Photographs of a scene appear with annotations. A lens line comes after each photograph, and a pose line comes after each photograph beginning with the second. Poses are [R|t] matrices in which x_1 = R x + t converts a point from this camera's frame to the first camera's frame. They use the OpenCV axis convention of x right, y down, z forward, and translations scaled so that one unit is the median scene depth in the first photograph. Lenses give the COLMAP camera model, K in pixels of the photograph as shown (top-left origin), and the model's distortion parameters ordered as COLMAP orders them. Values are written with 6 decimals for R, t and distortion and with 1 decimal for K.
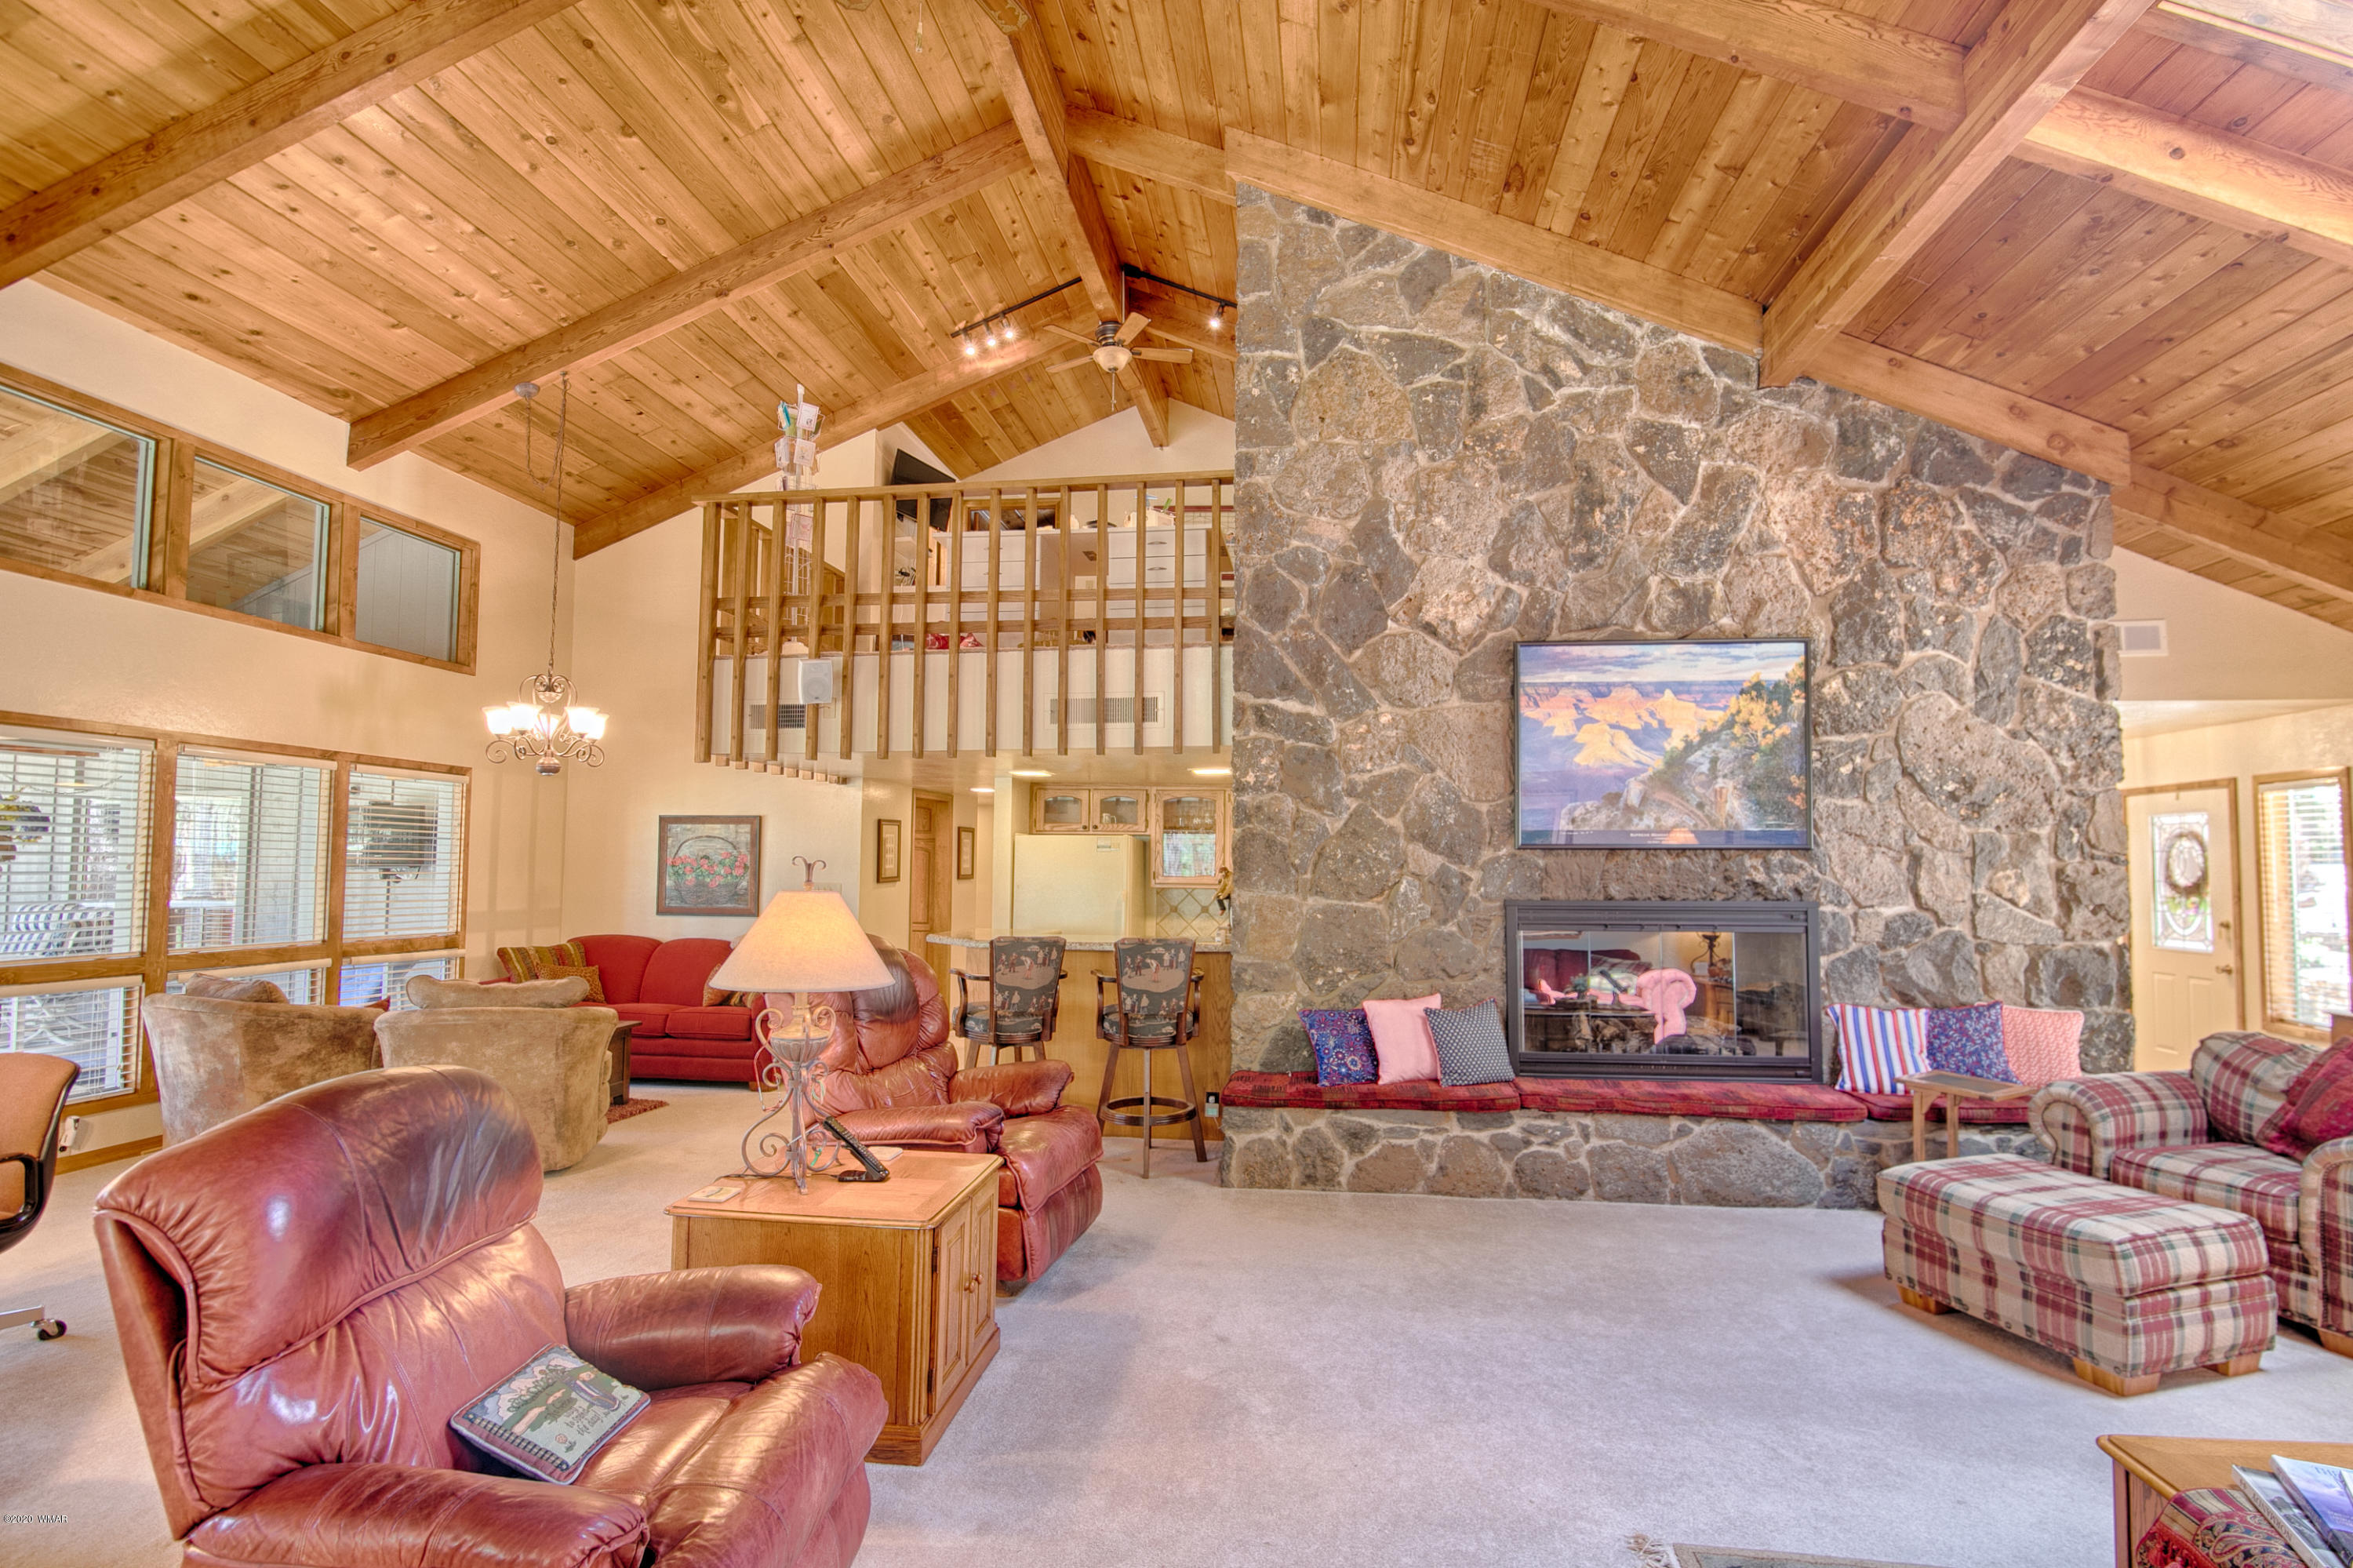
lens RADIAL K [[1082.2, 0, 1210.2], [0, 1082.2, 812.1], [0, 0, 1]] dist [-0.020225, 0.002304]
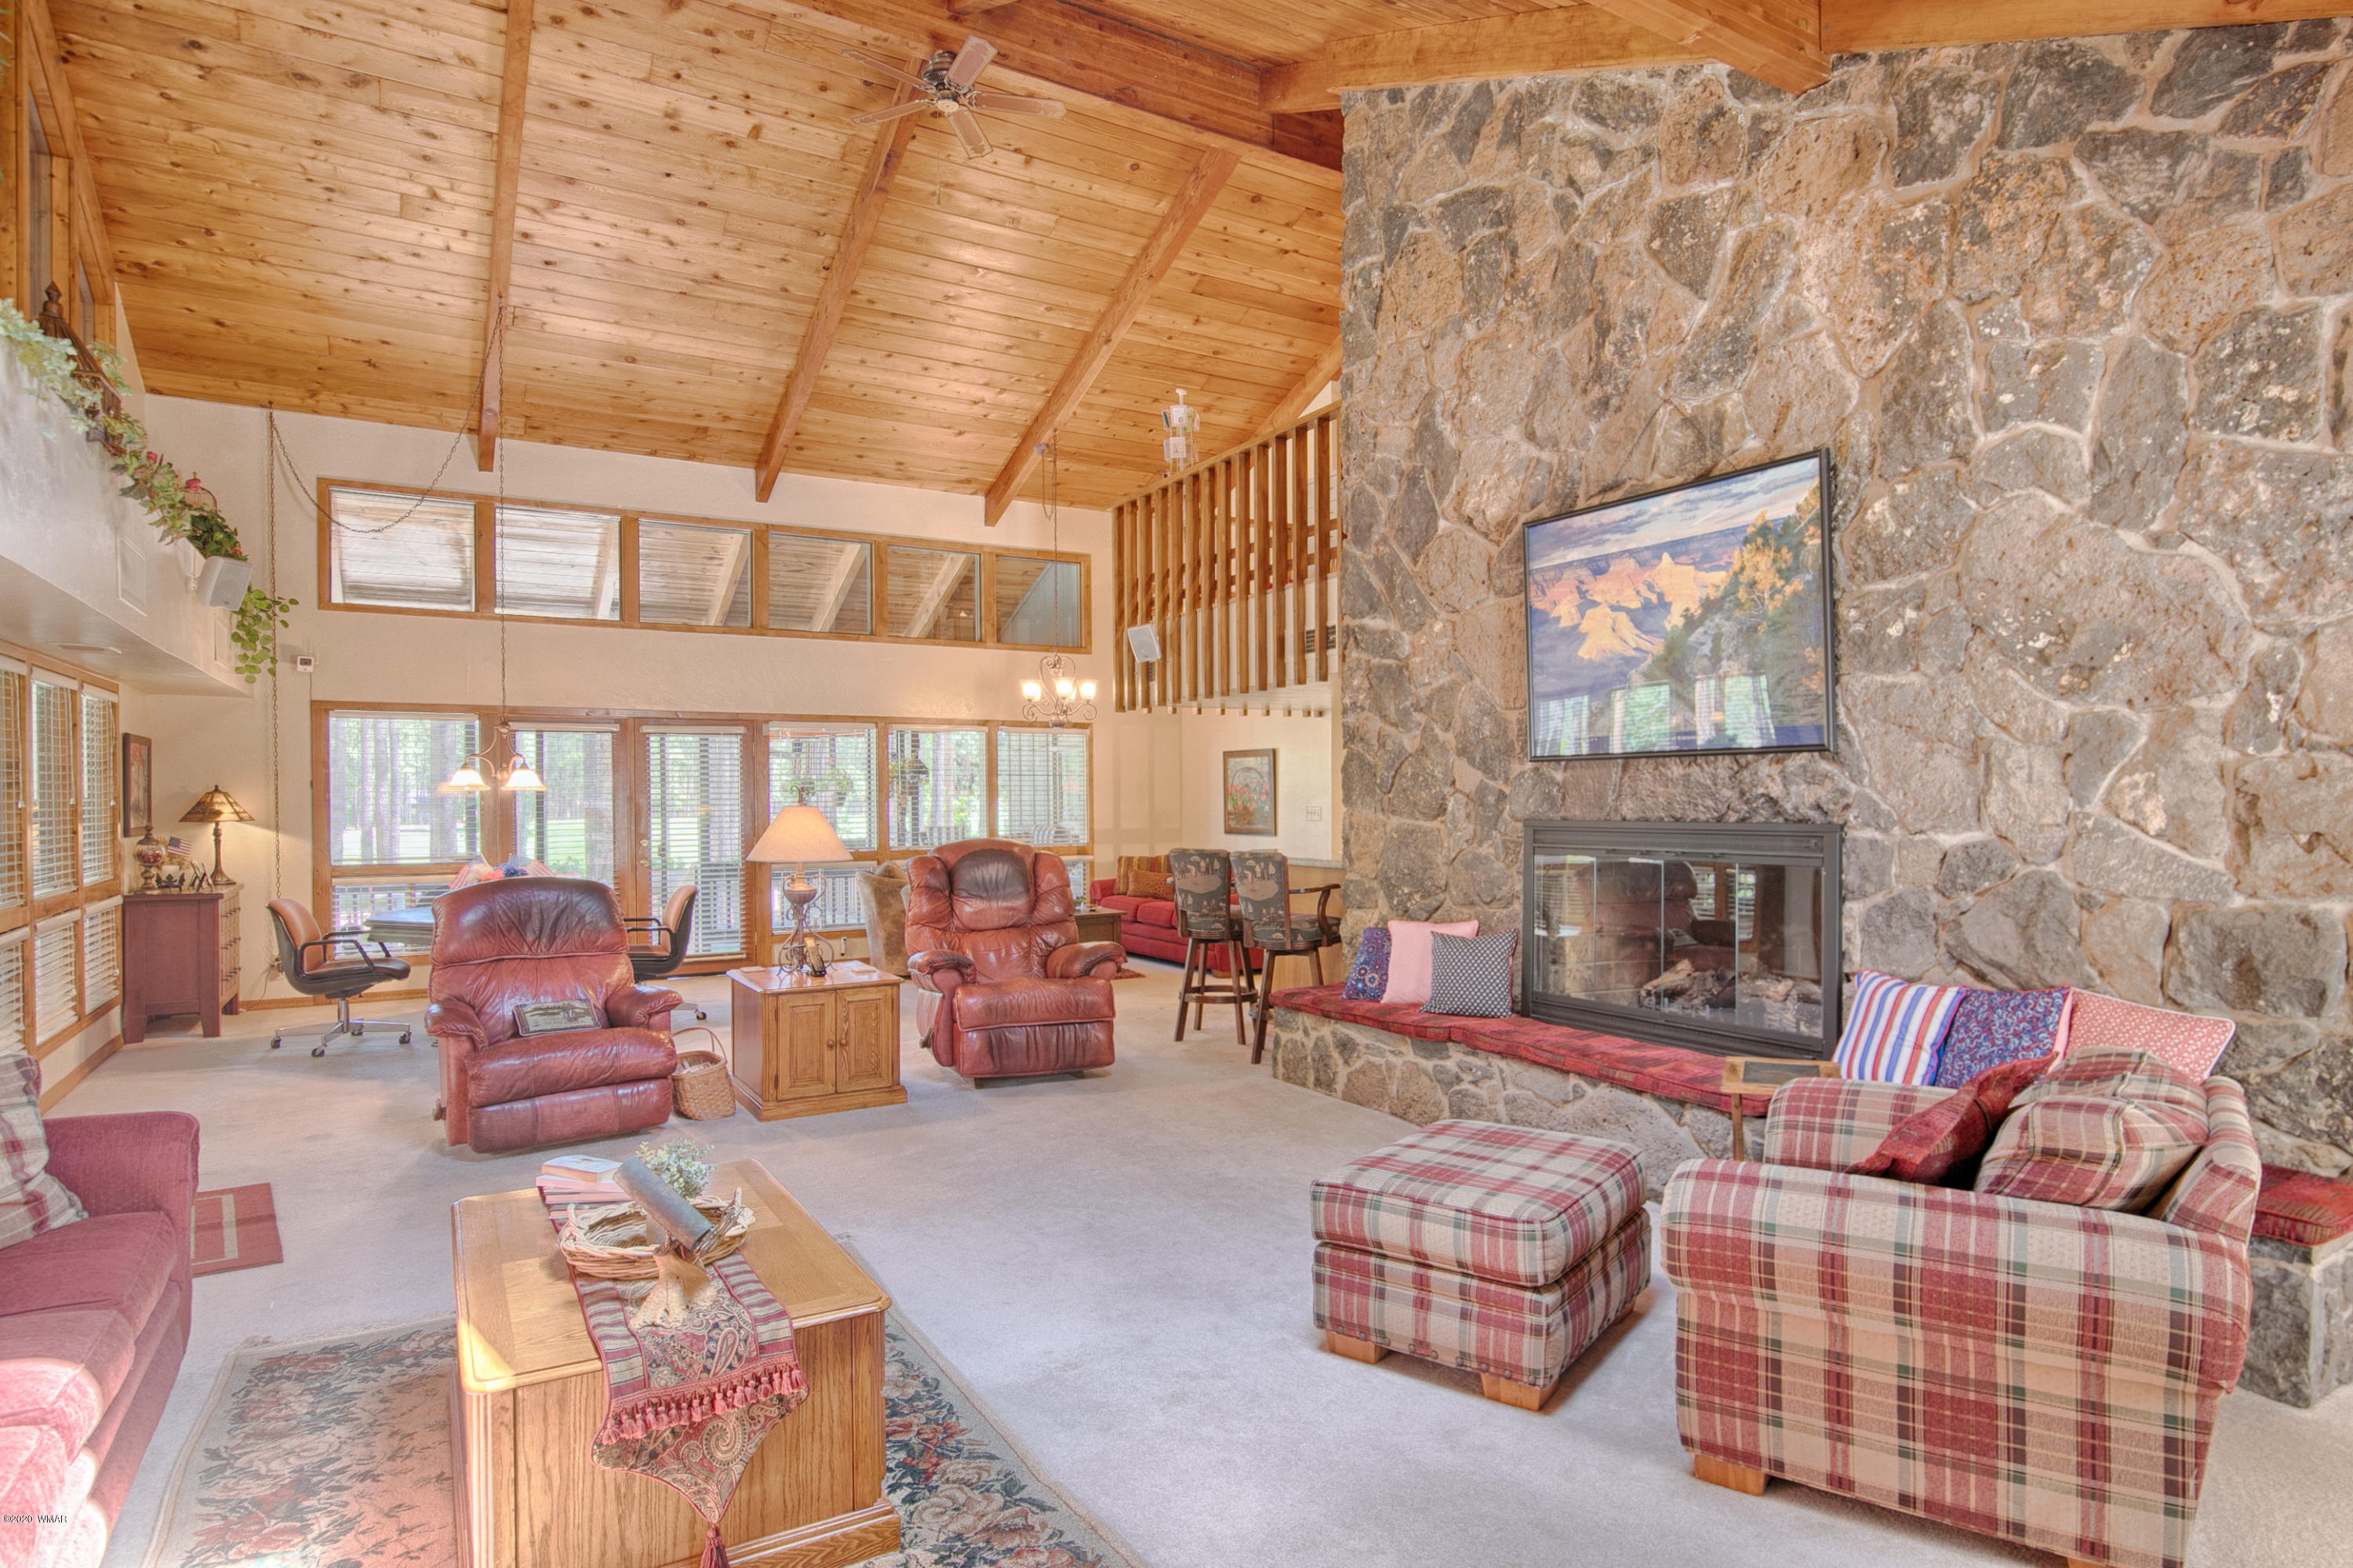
lens RADIAL K [[1280.1, 0, 1181.2], [0, 1280.1, 807.9], [0, 0, 1]] dist [-0.002902, -0.001421]
pose [[0.609058, -0.002505, -0.793122, 0.955028], [0.050881, 0.998059, 0.035920, 0.020383], [0.791492, -0.062233, 0.608003, 0.144655]]
